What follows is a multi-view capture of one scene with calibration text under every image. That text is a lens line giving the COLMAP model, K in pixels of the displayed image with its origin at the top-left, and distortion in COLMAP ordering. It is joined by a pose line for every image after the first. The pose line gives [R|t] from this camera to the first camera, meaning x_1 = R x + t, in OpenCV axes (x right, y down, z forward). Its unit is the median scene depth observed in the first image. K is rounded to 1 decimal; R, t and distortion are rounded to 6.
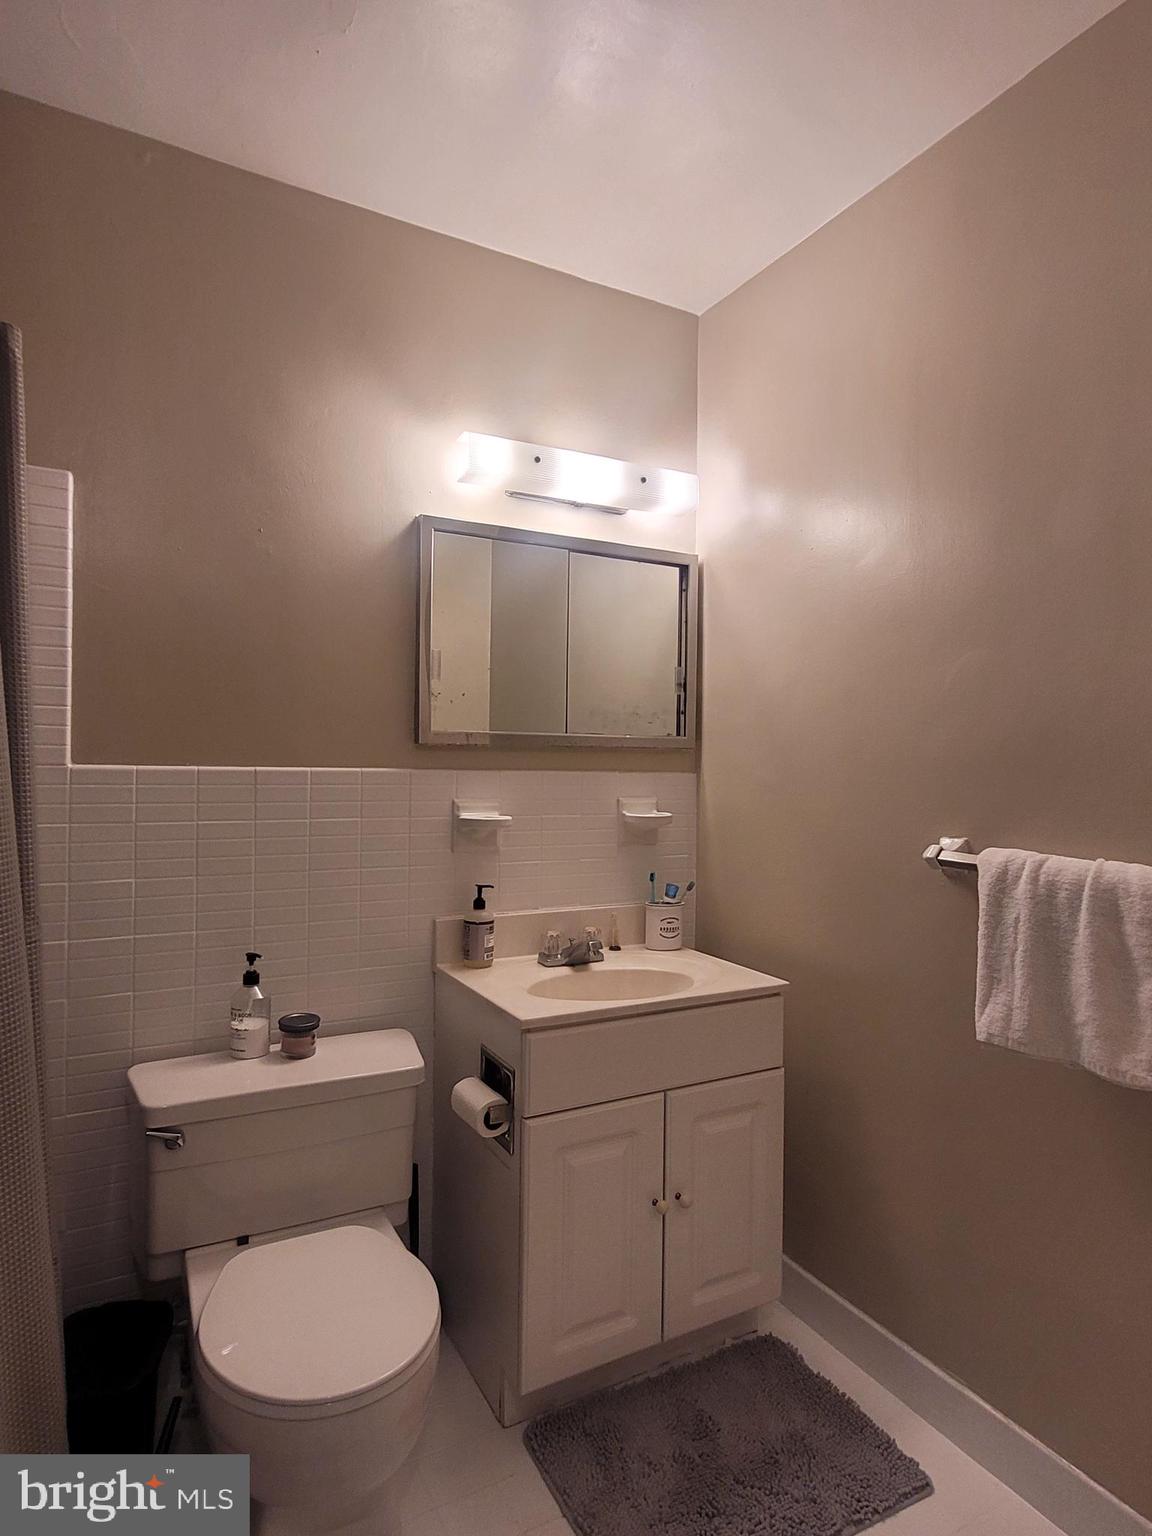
lens RADIAL K [[850.9, 0, 576.0], [0, 850.9, 768.0], [0, 0, 1]] dist [0.002197, 0.001348]
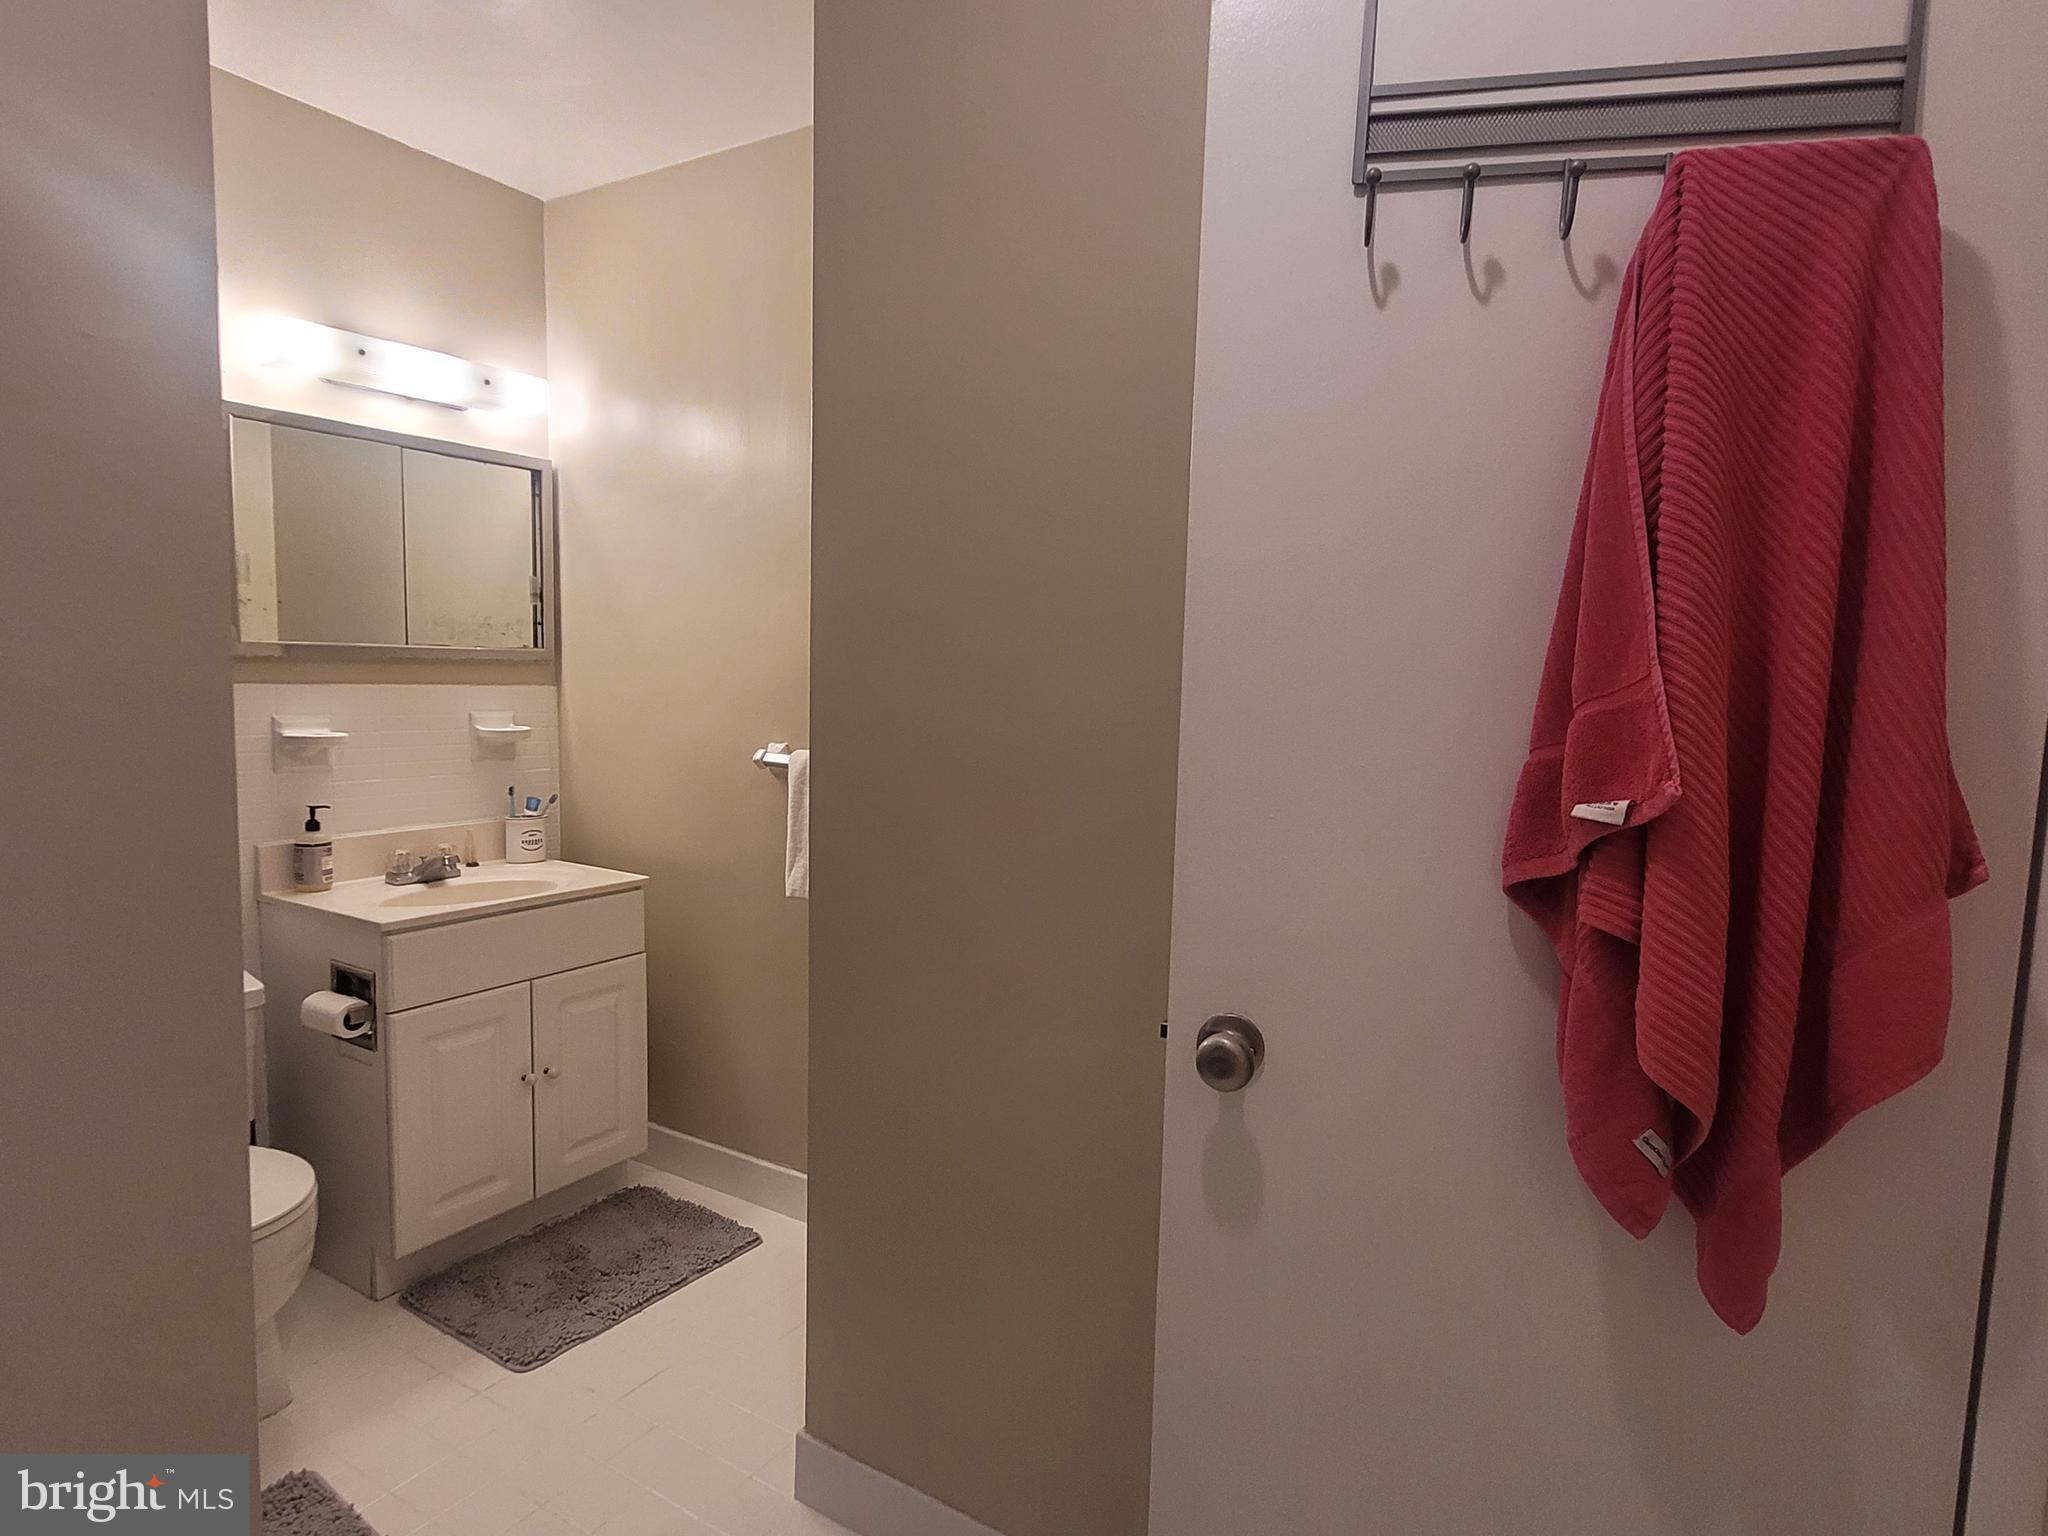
lens RADIAL K [[1134.5, 0, 1028.3], [0, 1134.5, 778.3], [0, 0, 1]] dist [0.002197, 0.001348]
pose [[0.868602, -0.039354, 0.493946, -0.043561], [-0.011479, 0.994976, 0.099458, -0.027836], [-0.495378, -0.092060, 0.863786, -0.480826]]
